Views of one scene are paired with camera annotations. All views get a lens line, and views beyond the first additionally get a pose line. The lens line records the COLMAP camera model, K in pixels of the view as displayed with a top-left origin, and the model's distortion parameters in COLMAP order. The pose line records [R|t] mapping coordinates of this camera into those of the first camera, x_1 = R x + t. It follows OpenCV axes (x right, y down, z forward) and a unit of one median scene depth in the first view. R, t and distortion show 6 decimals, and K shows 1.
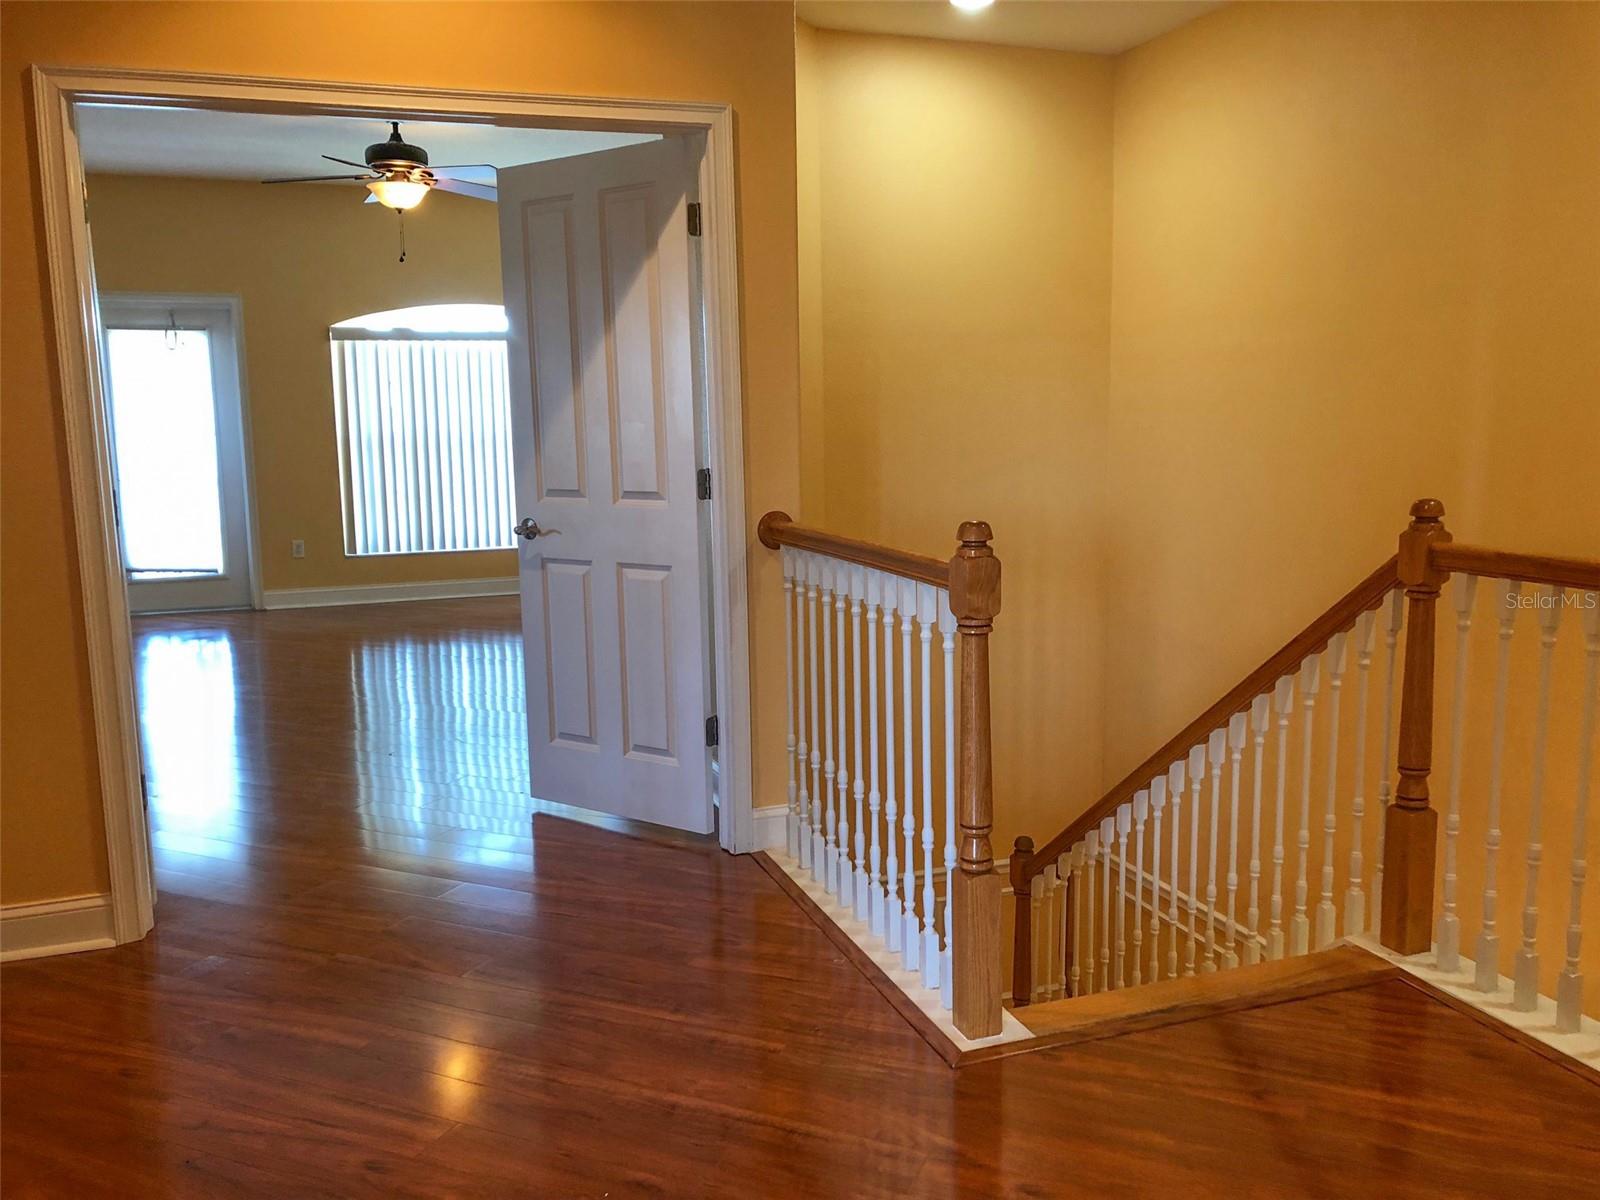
lens RADIAL K [[1302.8, 0, 791.6], [0, 1302.8, 591.4], [0, 0, 1]] dist [0.028934, -0.023587]
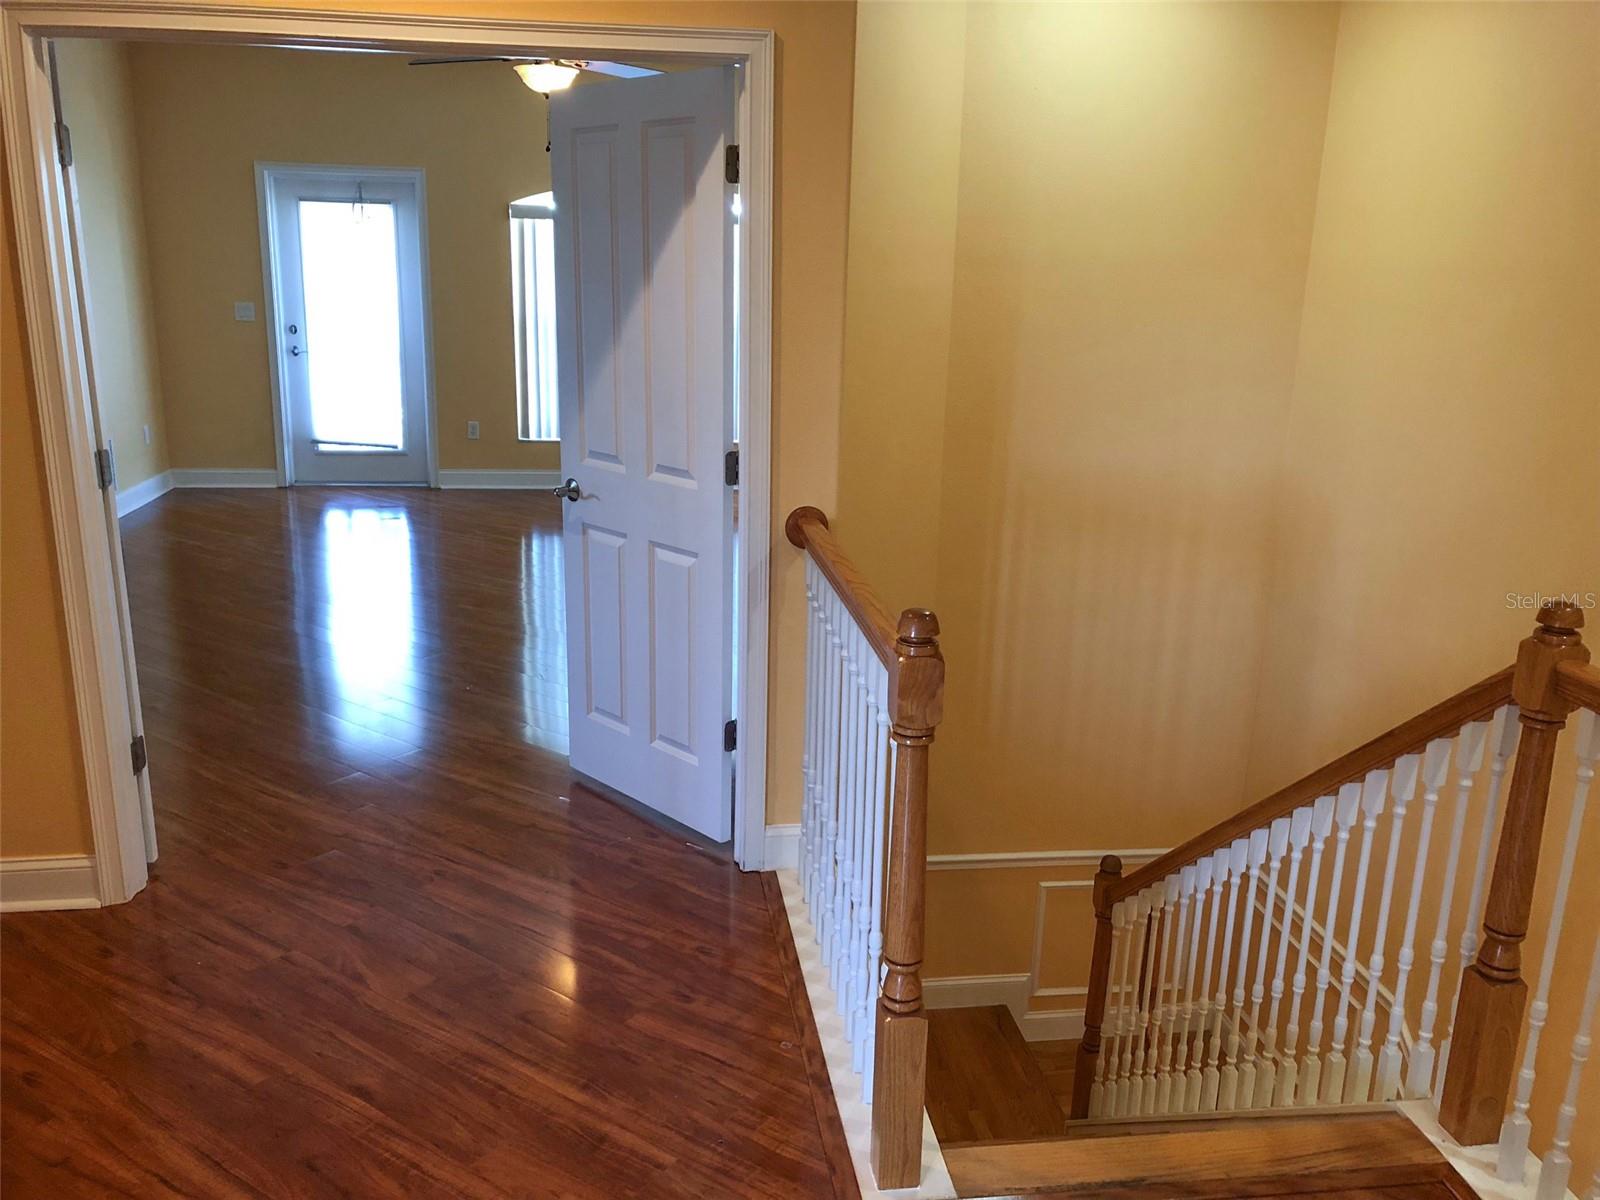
lens RADIAL K [[1302.8, 0, 794.0], [0, 1302.8, 599.1], [0, 0, 1]] dist [0.028934, -0.023587]
pose [[0.978208, 0.090228, -0.186995, 0.157749], [-0.067156, 0.989723, 0.126250, -0.116119], [0.196465, -0.110941, 0.974214, 0.137918]]
